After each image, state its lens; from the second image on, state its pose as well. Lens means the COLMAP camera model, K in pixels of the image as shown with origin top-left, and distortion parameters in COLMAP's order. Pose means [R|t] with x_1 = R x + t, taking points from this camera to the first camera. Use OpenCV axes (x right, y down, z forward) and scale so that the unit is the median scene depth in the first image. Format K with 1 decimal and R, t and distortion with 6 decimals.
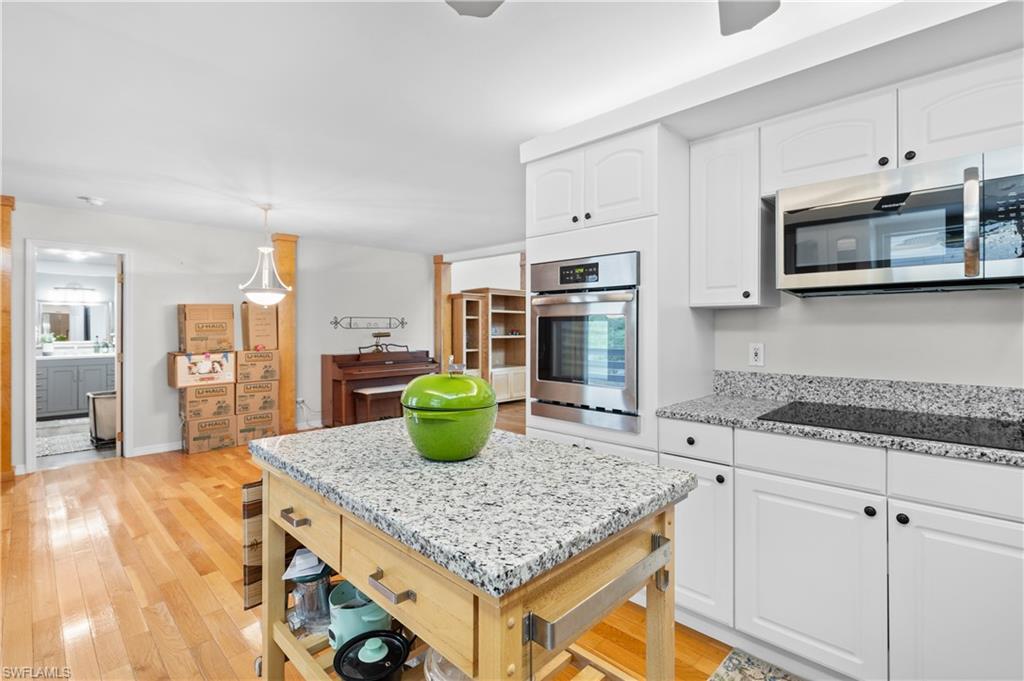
lens RADIAL K [[467.6, 0, 515.6], [0, 467.6, 334.3], [0, 0, 1]] dist [0.002292, 0.000343]
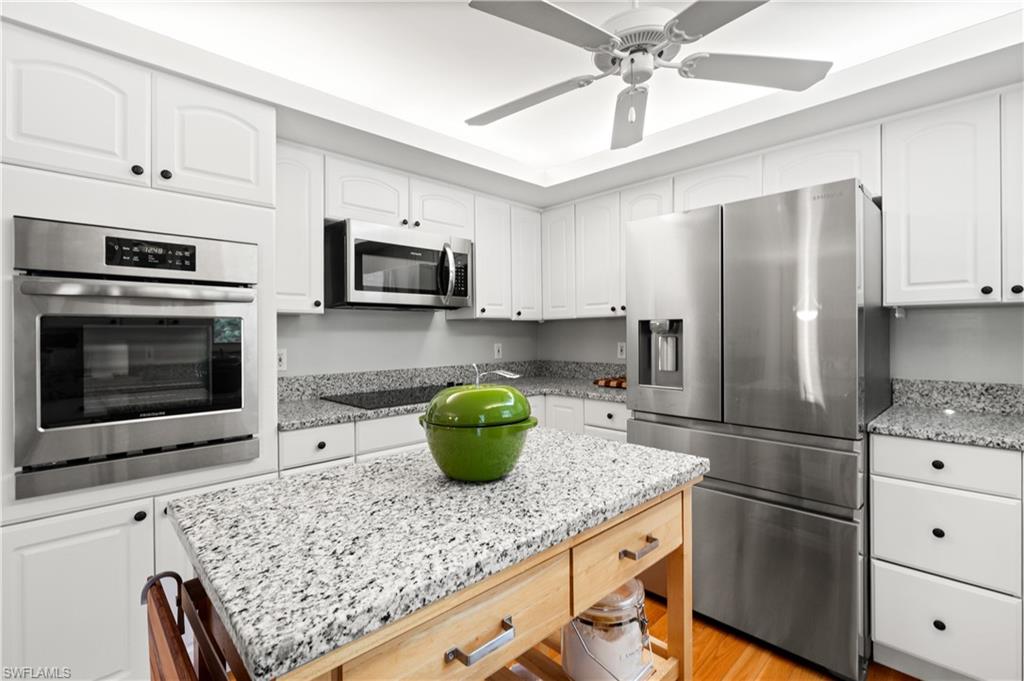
lens RADIAL K [[467.6, 0, 515.5], [0, 467.6, 337.0], [0, 0, 1]] dist [0.002292, 0.000343]
pose [[0.033518, -0.006895, 0.999414, -0.594890], [0.018467, 0.999810, 0.006278, -0.005349], [-0.999267, 0.018246, 0.033639, 0.515342]]
